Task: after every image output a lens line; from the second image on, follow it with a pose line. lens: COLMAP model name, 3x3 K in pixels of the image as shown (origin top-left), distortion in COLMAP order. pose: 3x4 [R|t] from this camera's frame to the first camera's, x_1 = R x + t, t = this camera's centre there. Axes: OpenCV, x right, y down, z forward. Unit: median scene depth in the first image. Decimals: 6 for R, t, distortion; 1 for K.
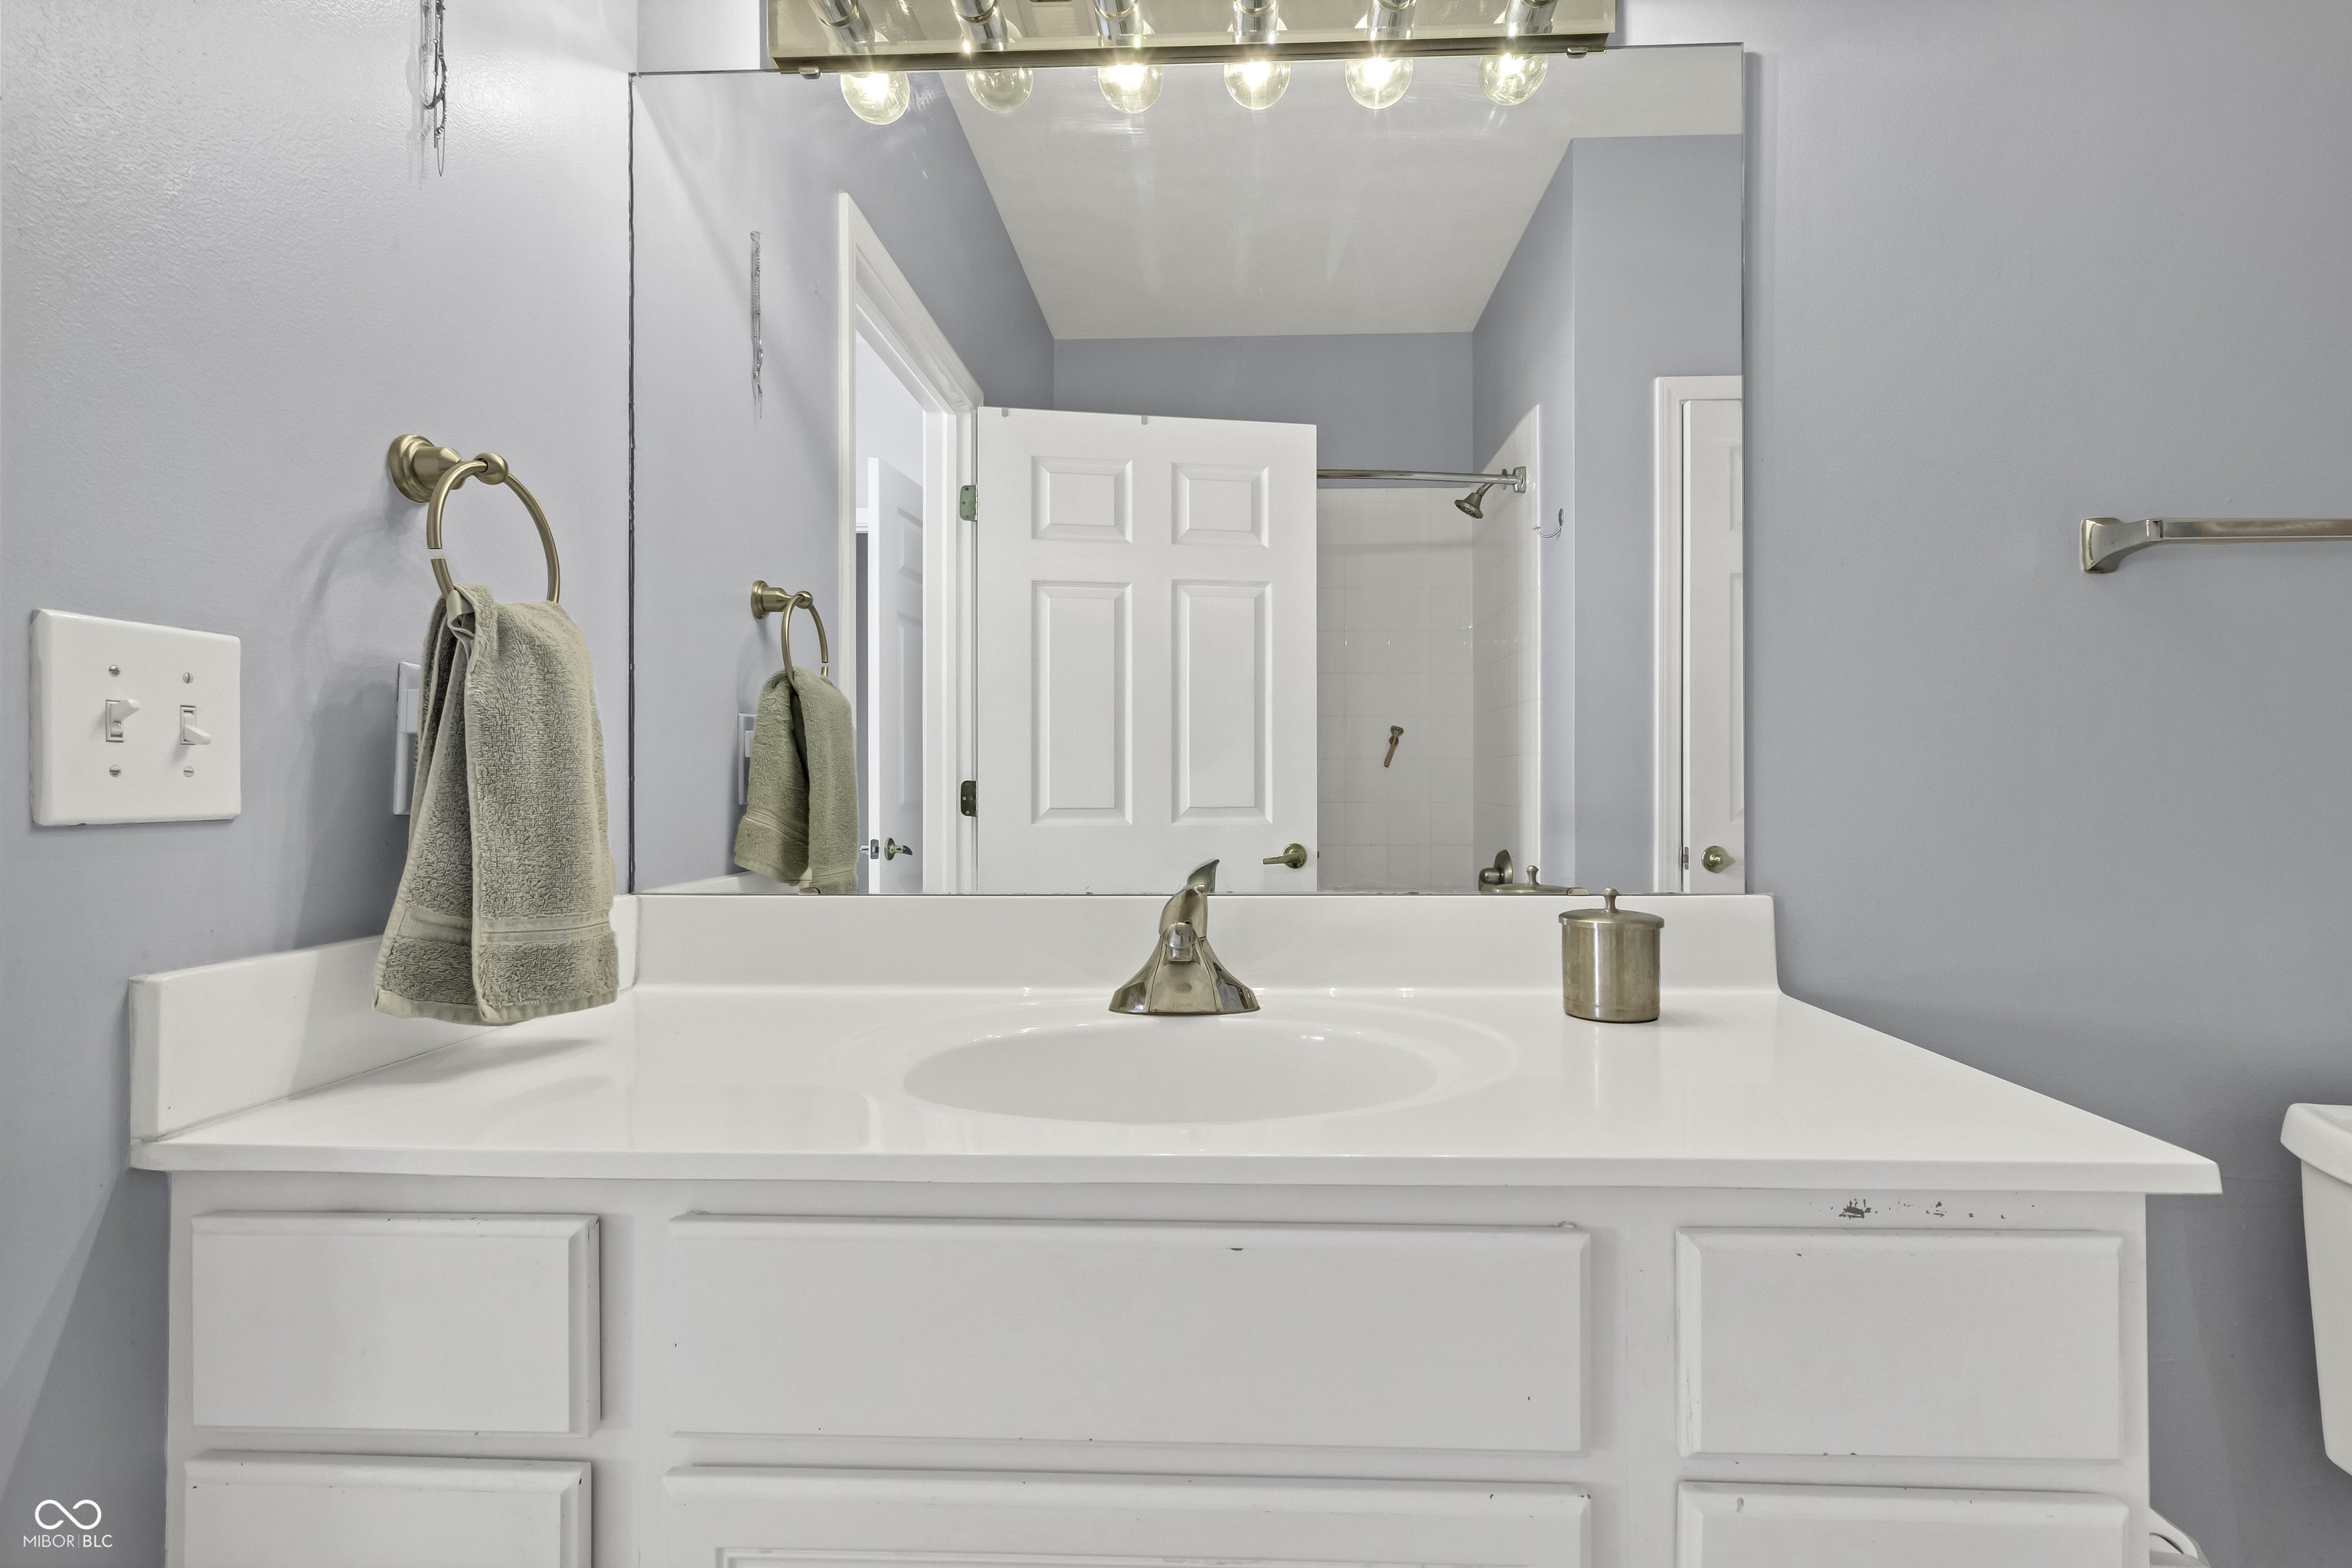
lens RADIAL K [[1111.7, 0, 1195.6], [0, 1111.7, 786.6], [0, 0, 1]] dist [0.001574, 0.002122]
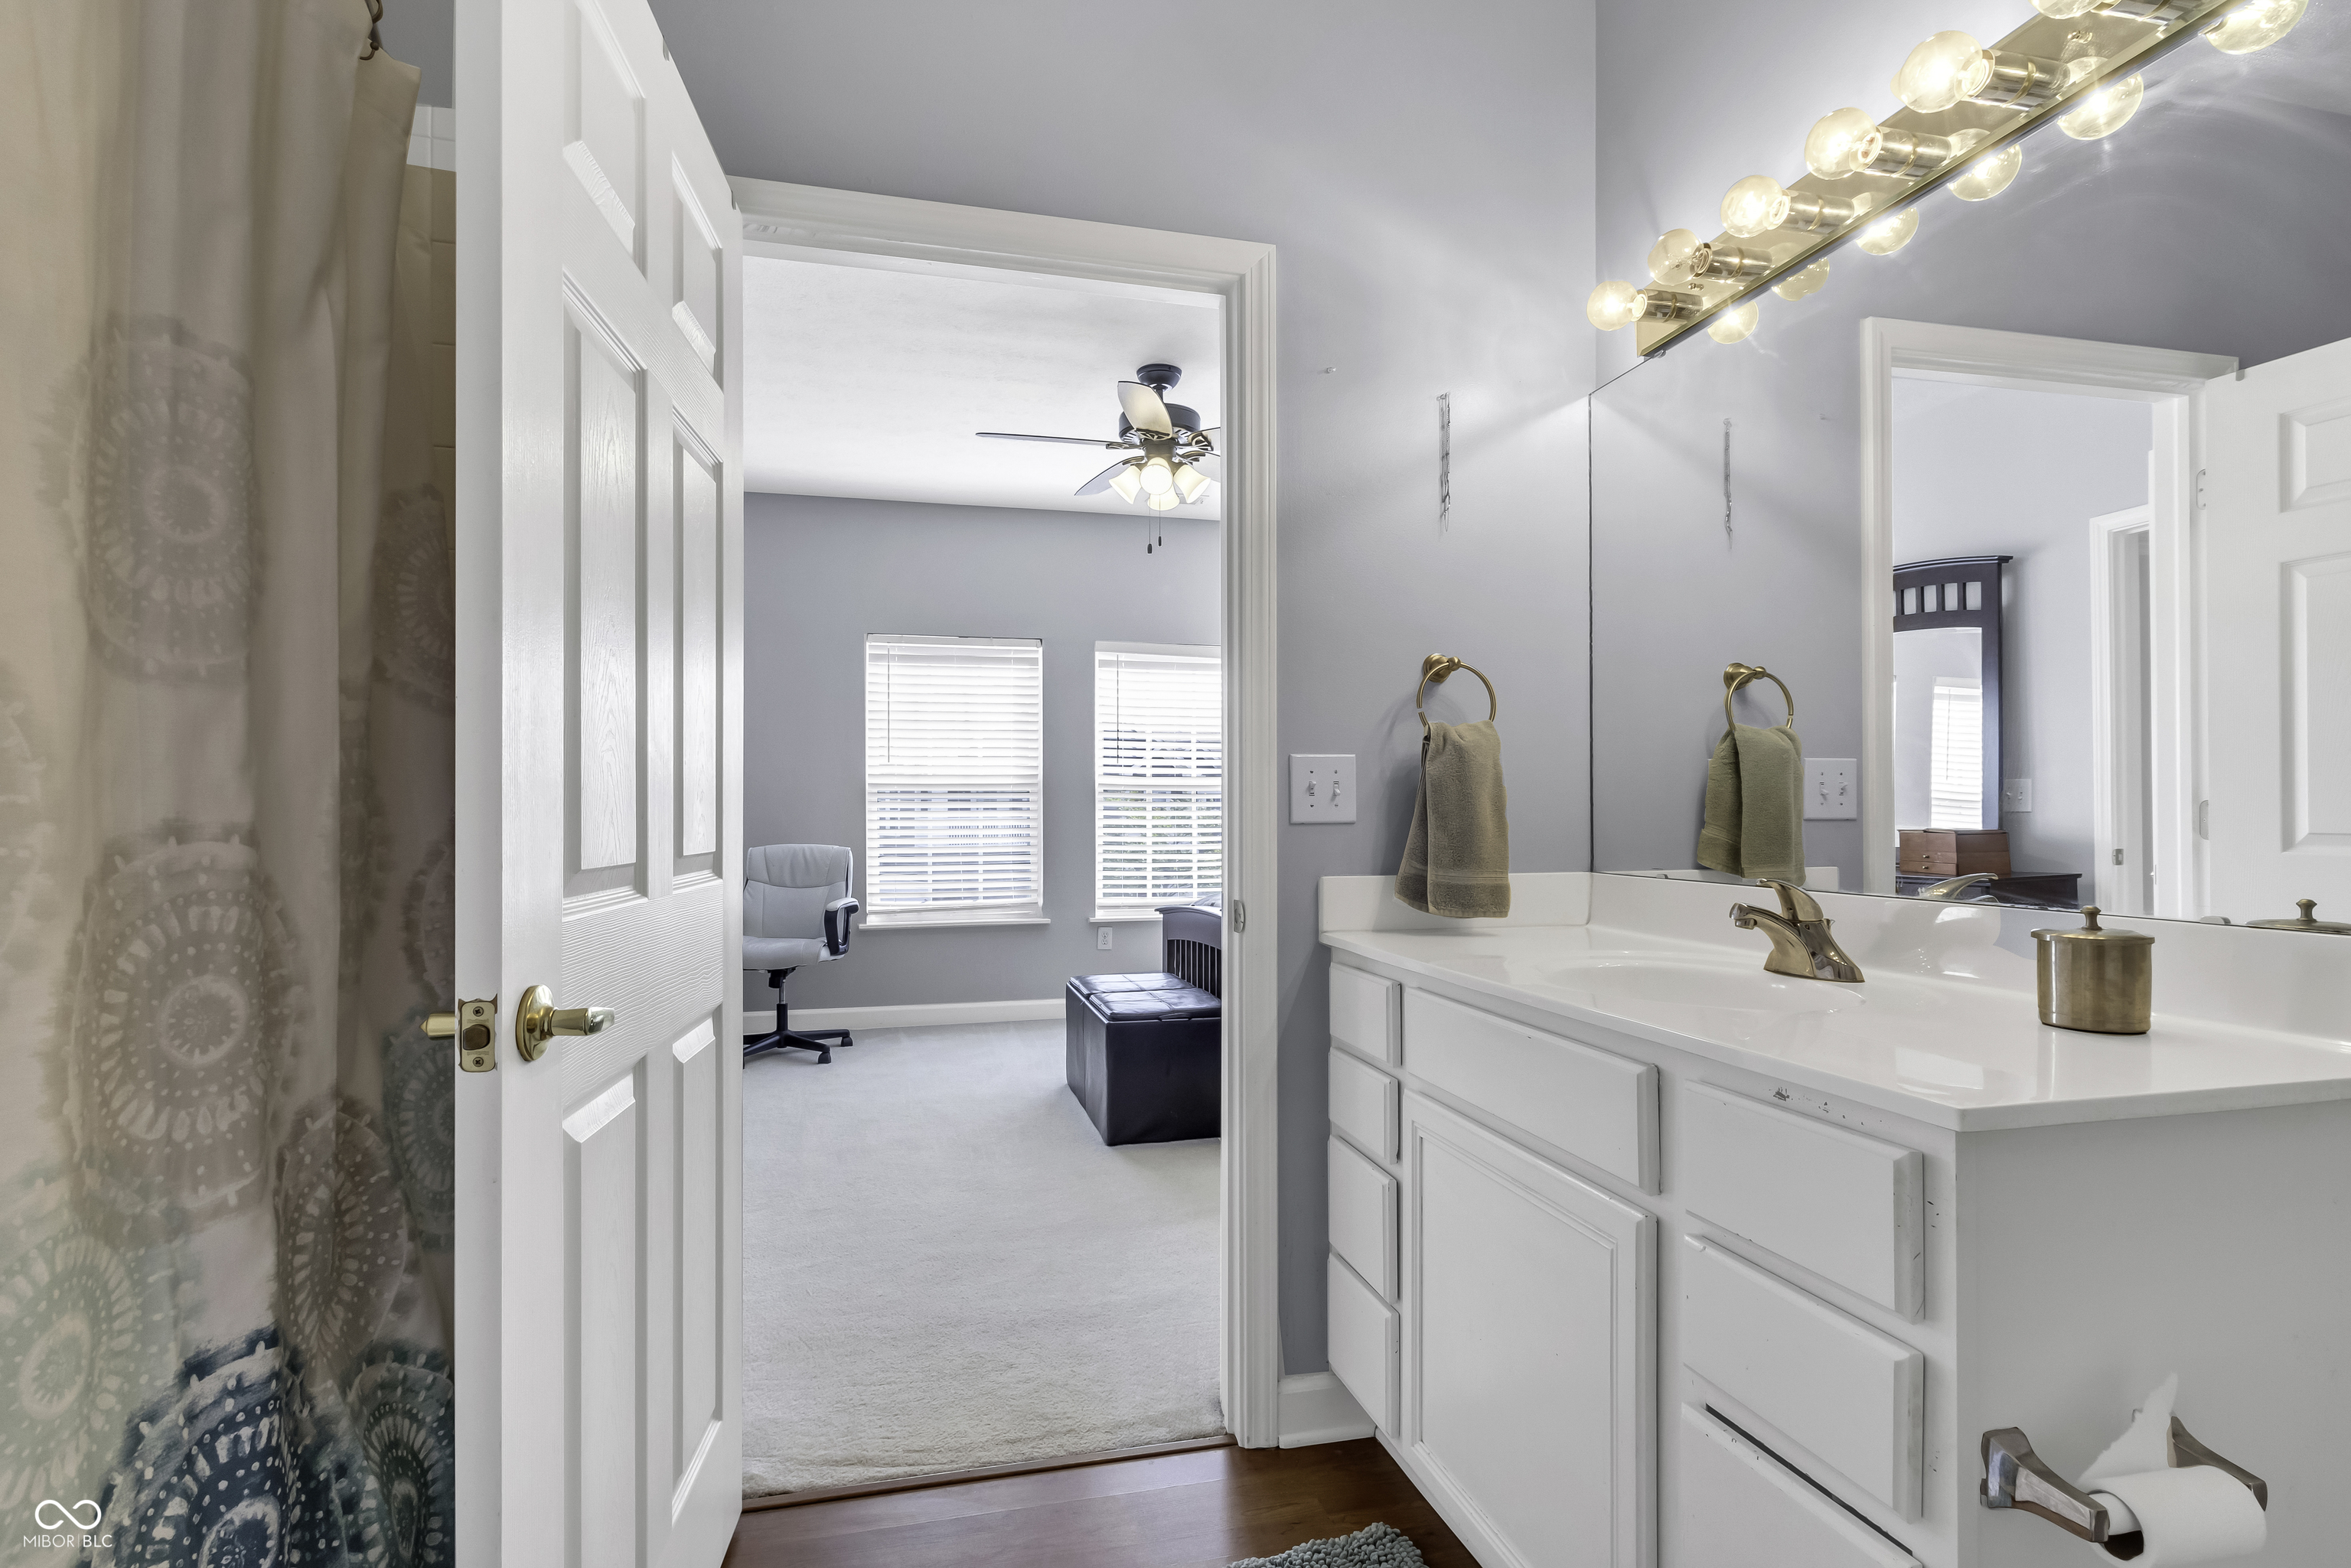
lens RADIAL K [[1111.2, 0, 1161.5], [0, 1111.2, 795.4], [0, 0, 1]] dist [0.001574, 0.002122]
pose [[0.280059, -0.012451, -0.959902, 0.648939], [0.004019, 0.999922, -0.011798, -0.003207], [0.959974, -0.000554, 0.280087, -0.080630]]
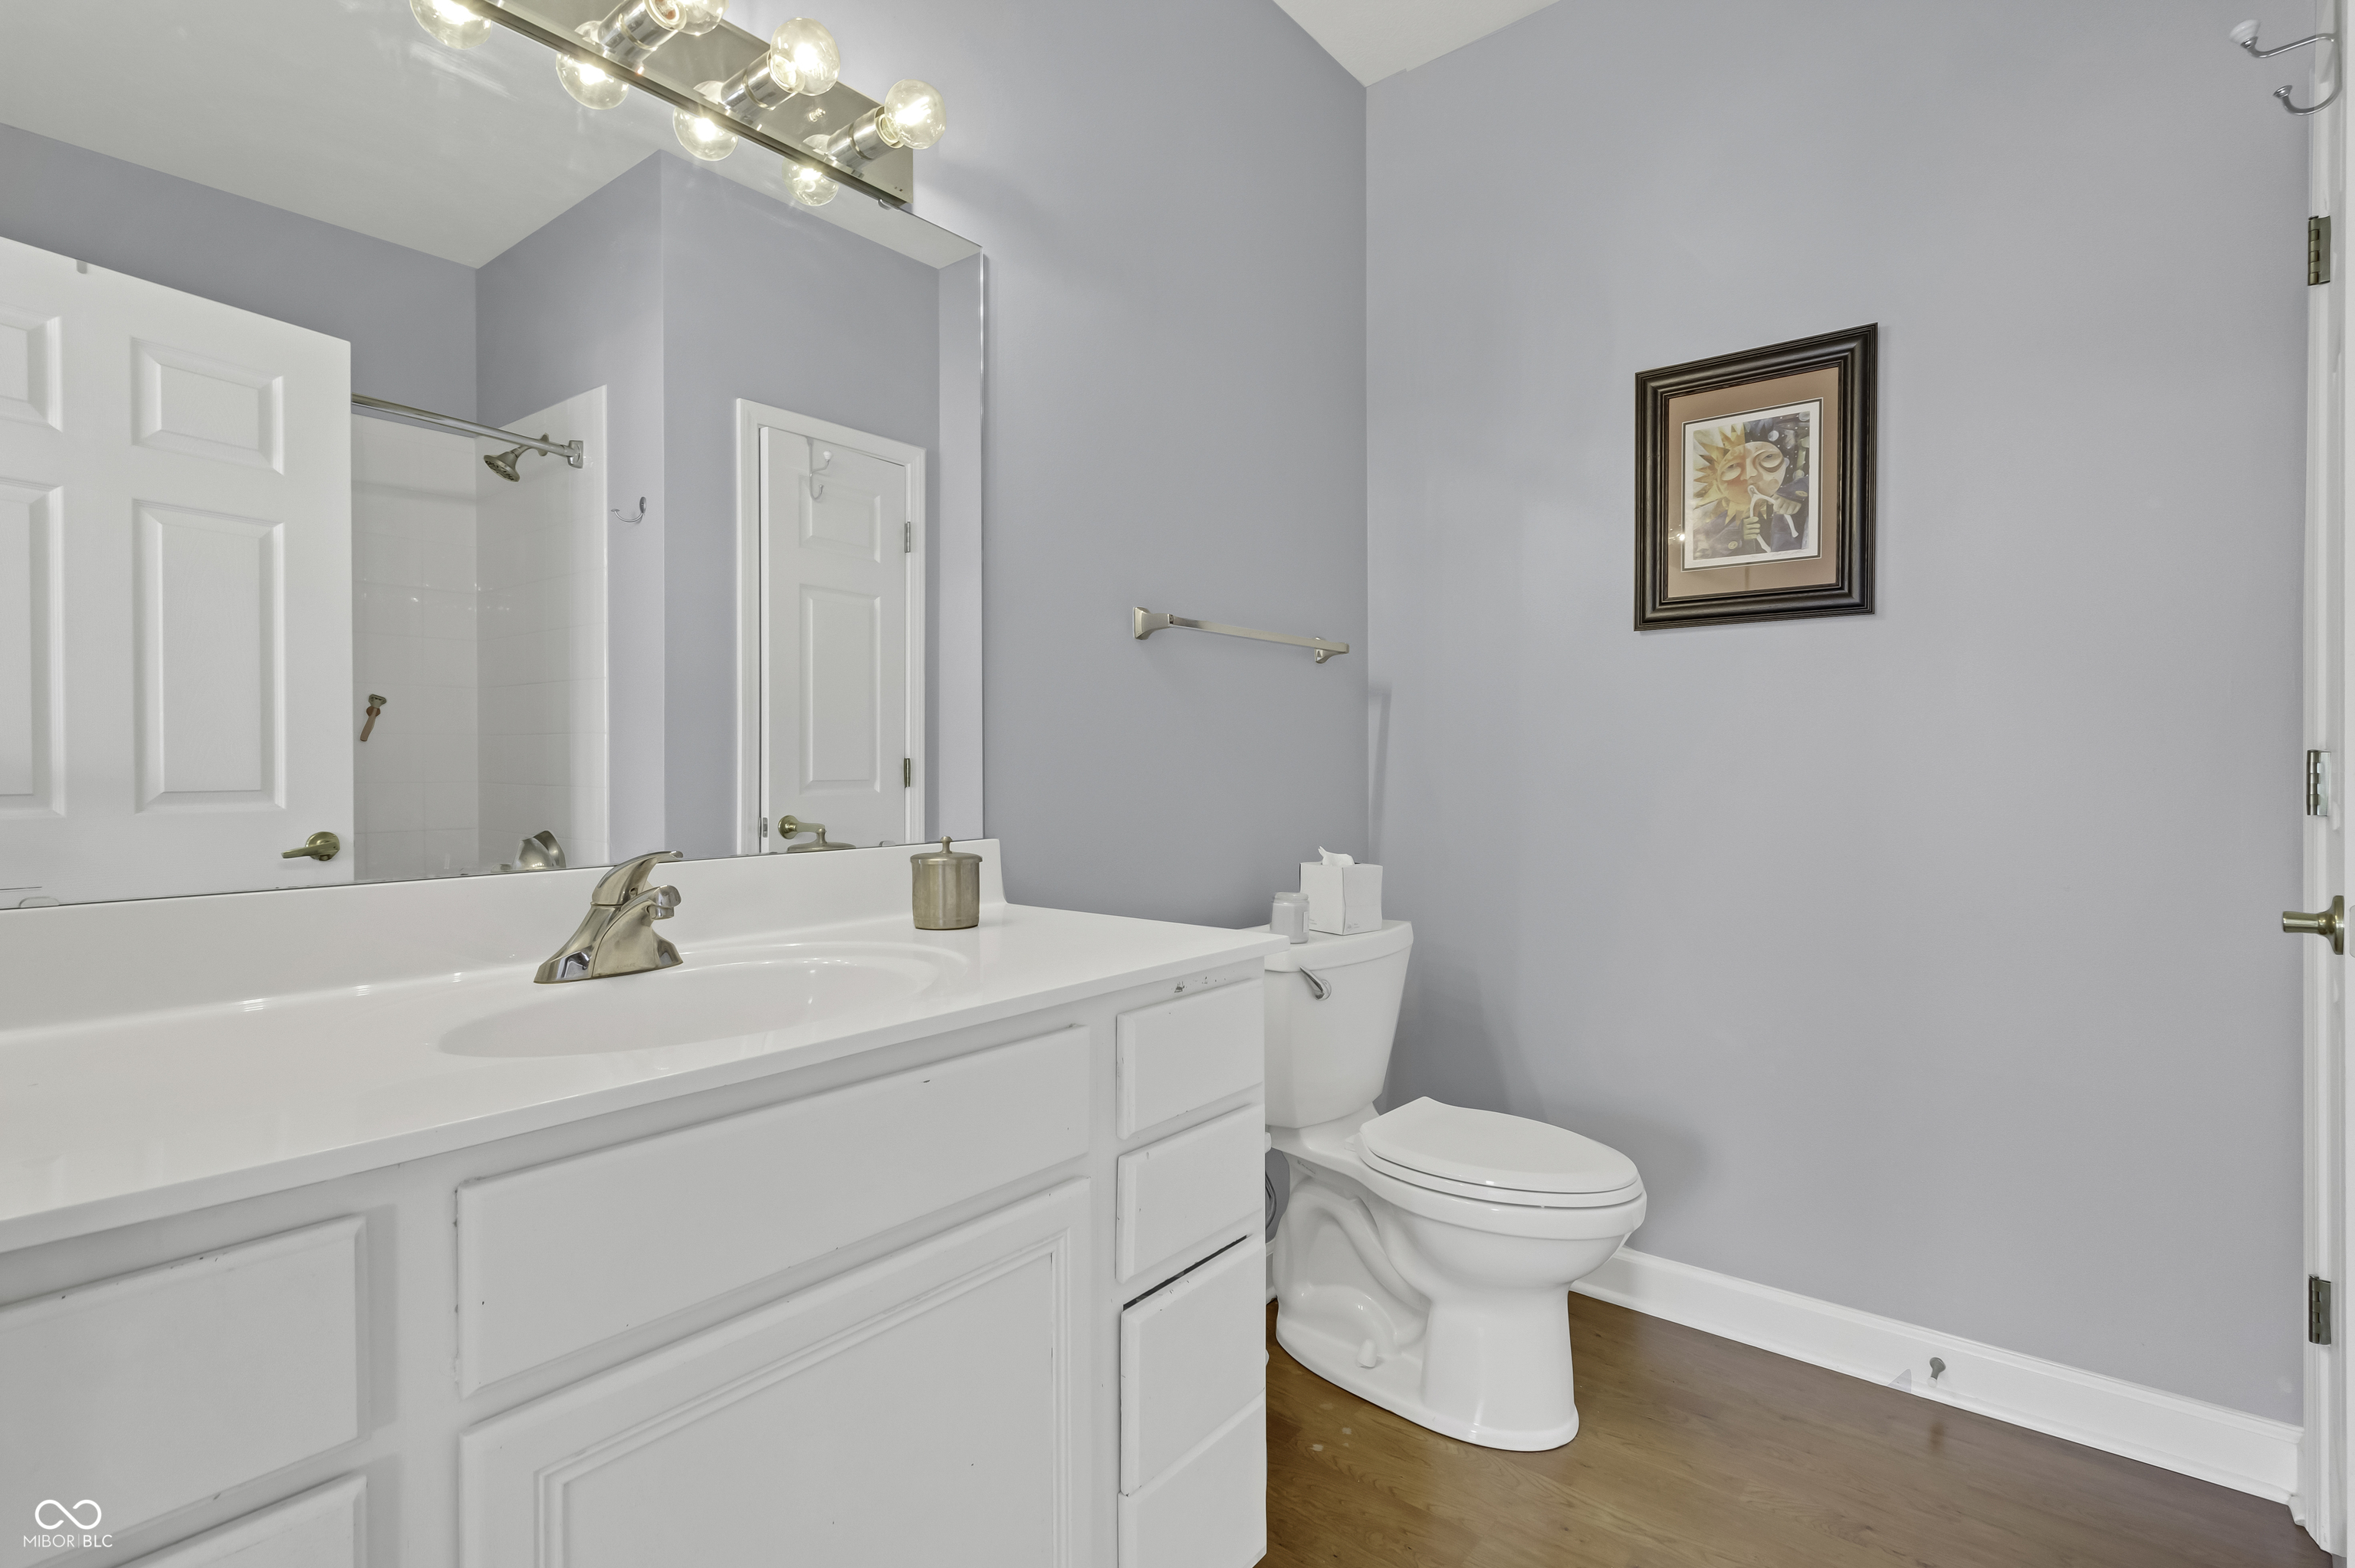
lens RADIAL K [[1112.9, 0, 1176.9], [0, 1112.9, 789.8], [0, 0, 1]] dist [0.001574, 0.002122]
pose [[0.608629, -0.018188, 0.793246, -0.326908], [0.000041, 0.999738, 0.022891, -0.000374], [-0.793455, -0.013900, 0.608471, -0.052800]]
